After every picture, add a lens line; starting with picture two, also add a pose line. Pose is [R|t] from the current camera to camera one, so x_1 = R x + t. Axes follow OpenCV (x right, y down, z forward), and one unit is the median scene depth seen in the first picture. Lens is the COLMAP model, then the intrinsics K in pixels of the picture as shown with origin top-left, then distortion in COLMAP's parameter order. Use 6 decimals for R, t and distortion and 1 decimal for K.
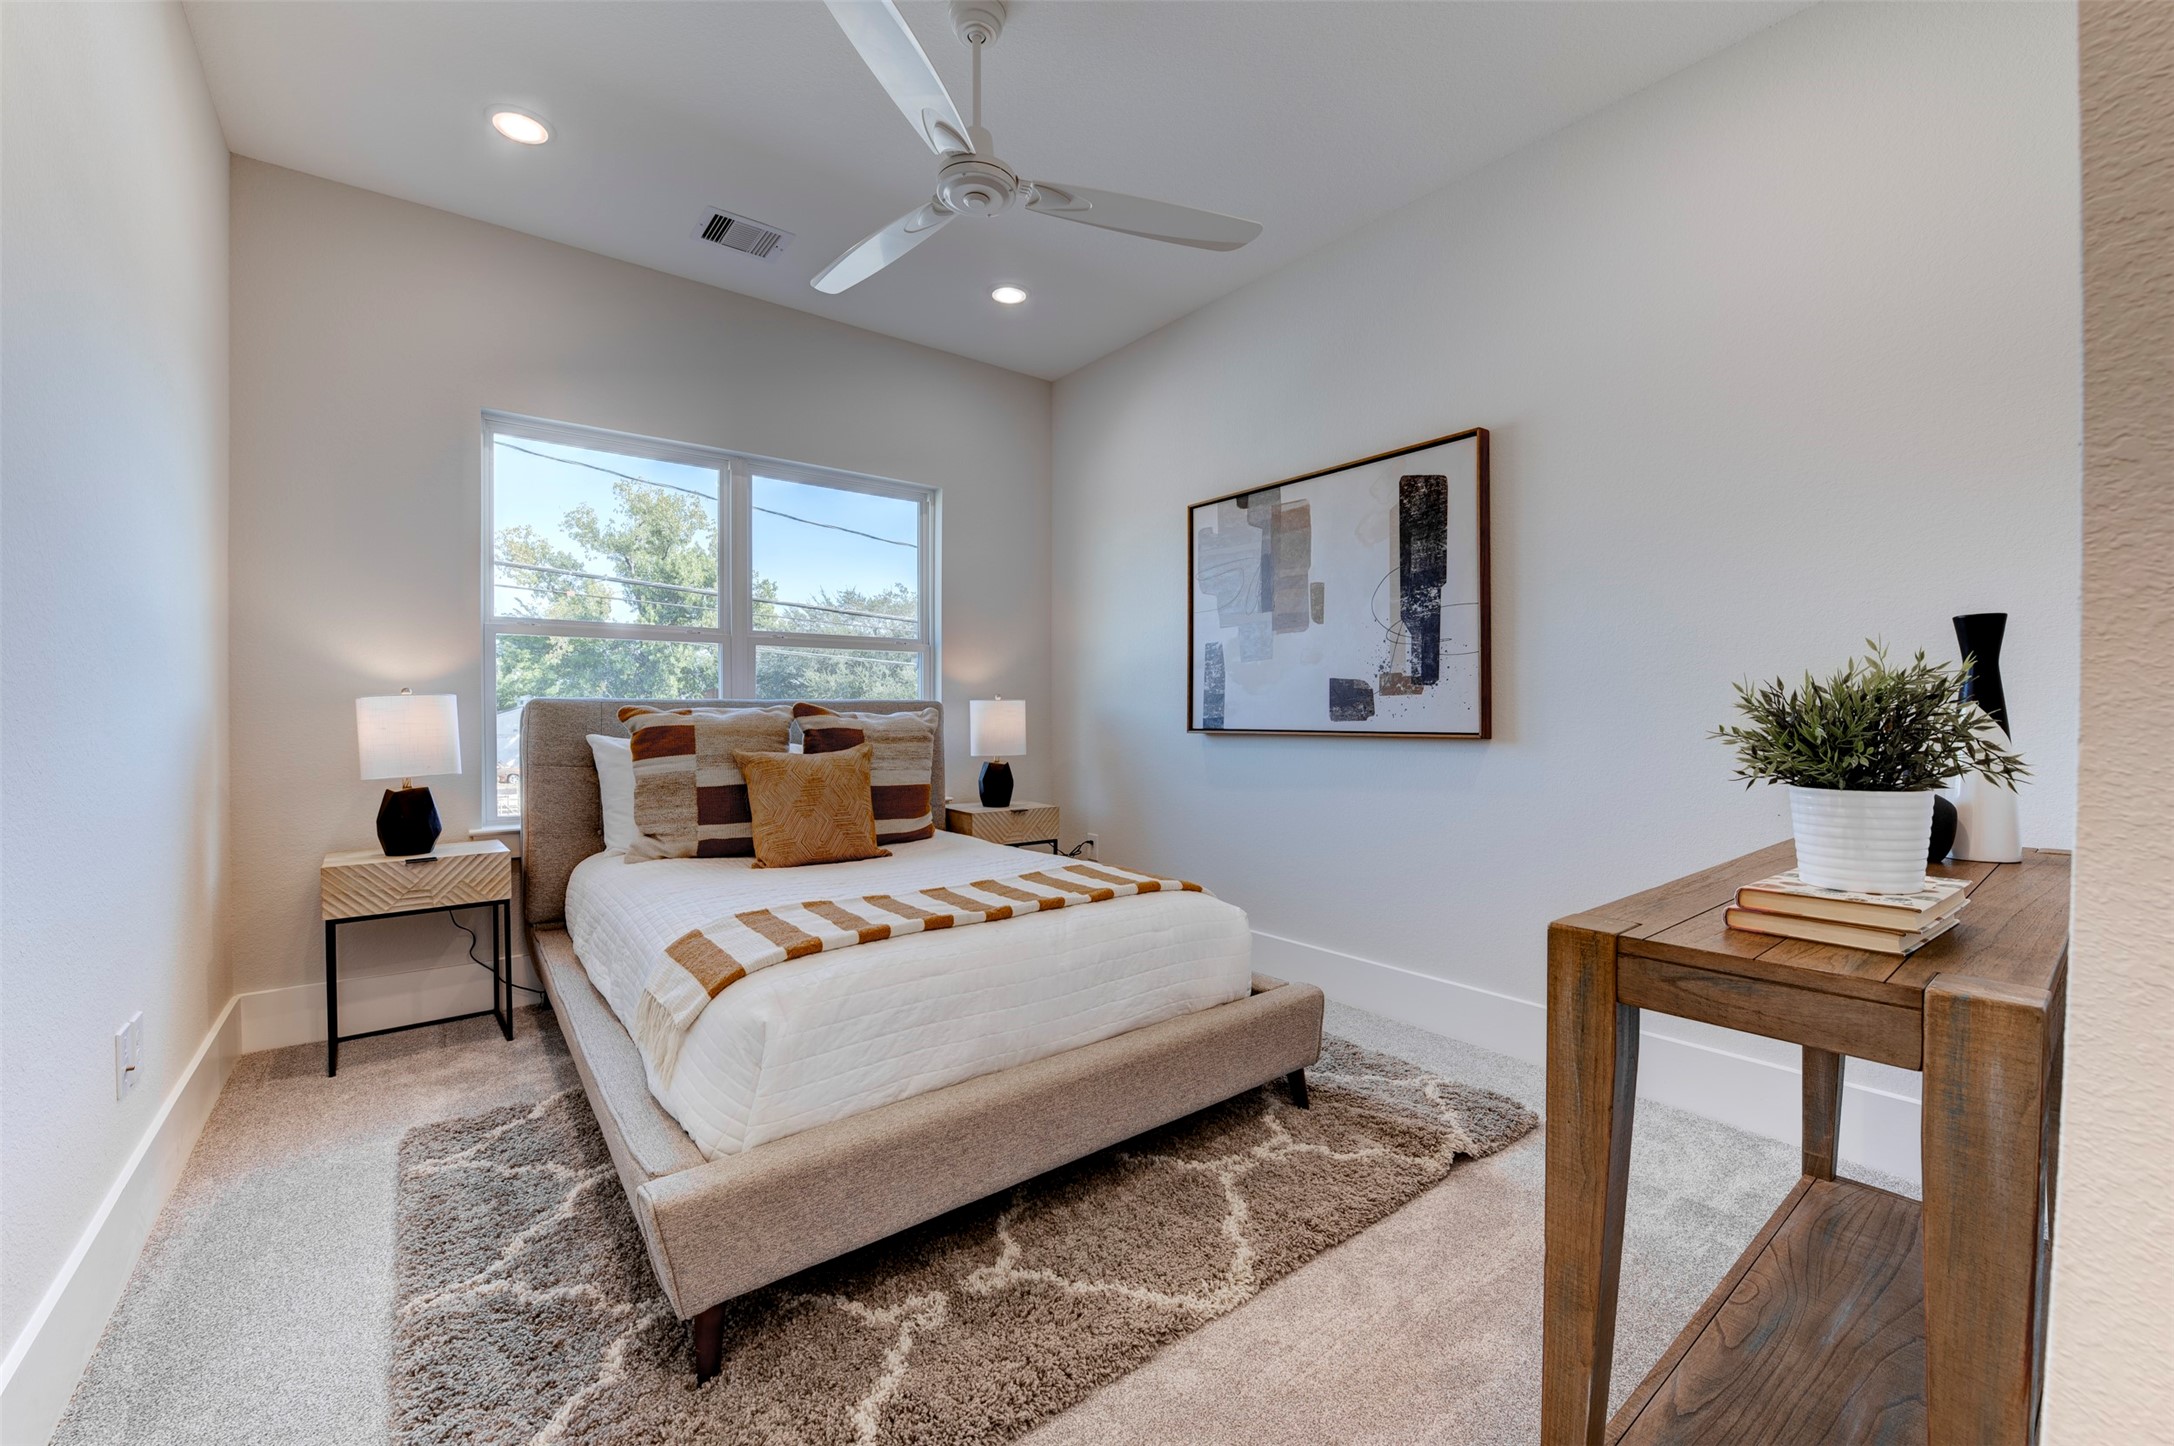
lens RADIAL K [[869.1, 0, 1087.0], [0, 869.1, 723.0], [0, 0, 1]] dist [-0.010170, -0.004796]
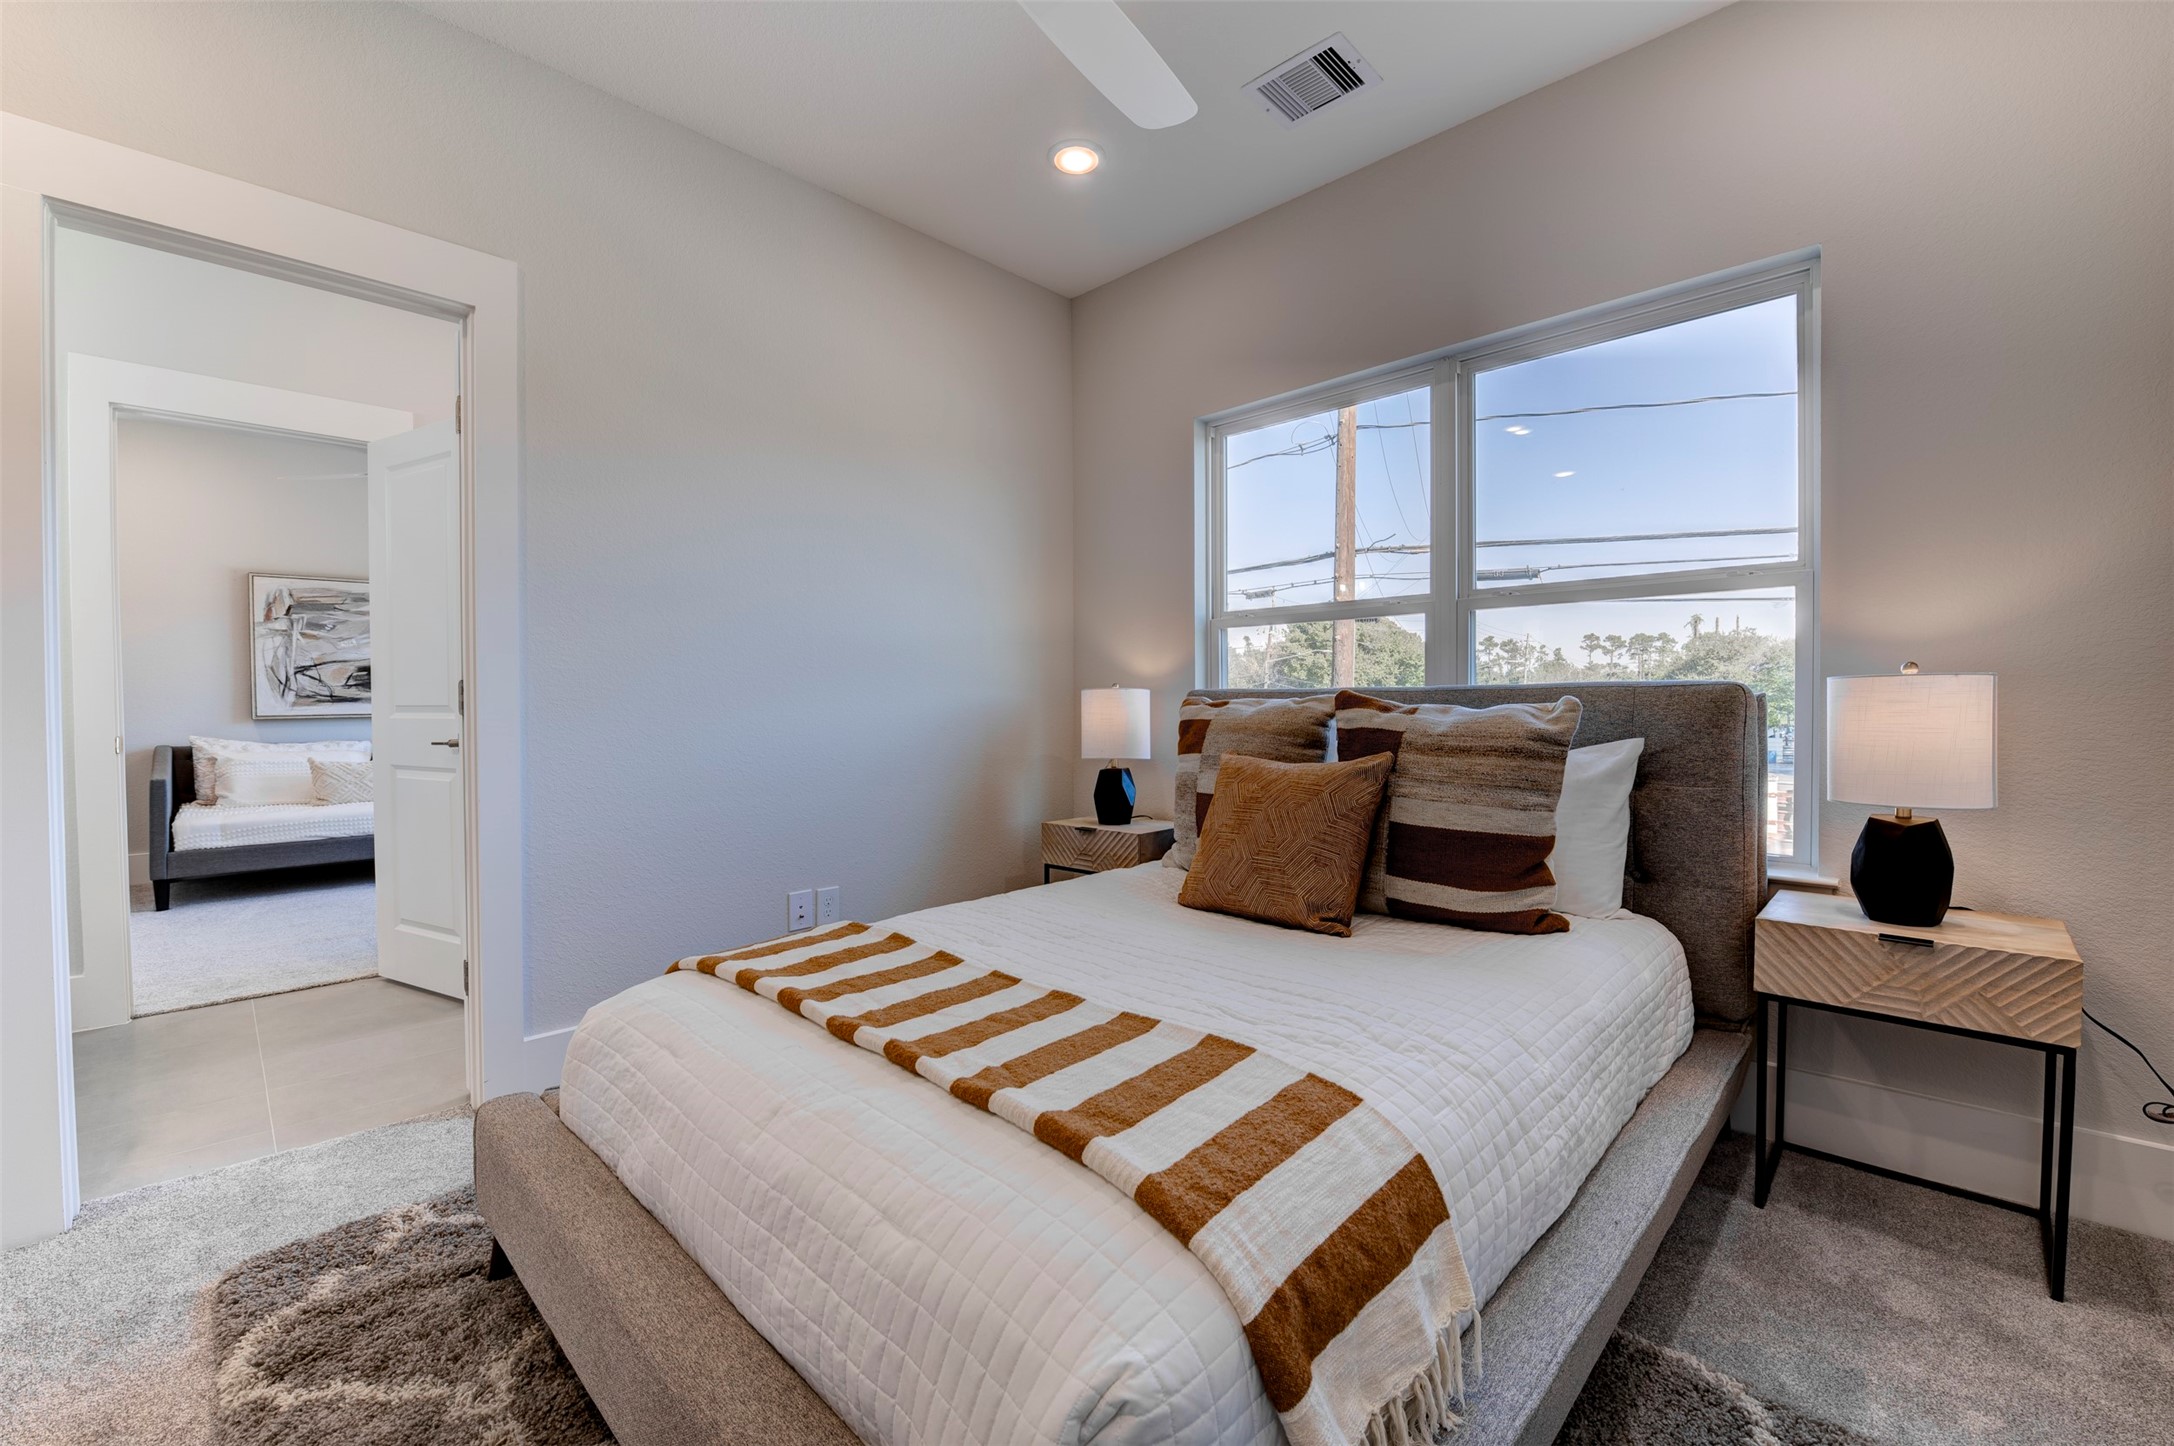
lens RADIAL K [[869.1, 0, 1087.0], [0, 869.1, 723.0], [0, 0, 1]] dist [-0.010170, -0.004796]
pose [[0.156221, 0.025027, -0.987405, 0.332103], [-0.008507, 0.999676, 0.023992, -0.012150], [0.987685, 0.004652, 0.156384, 0.673589]]
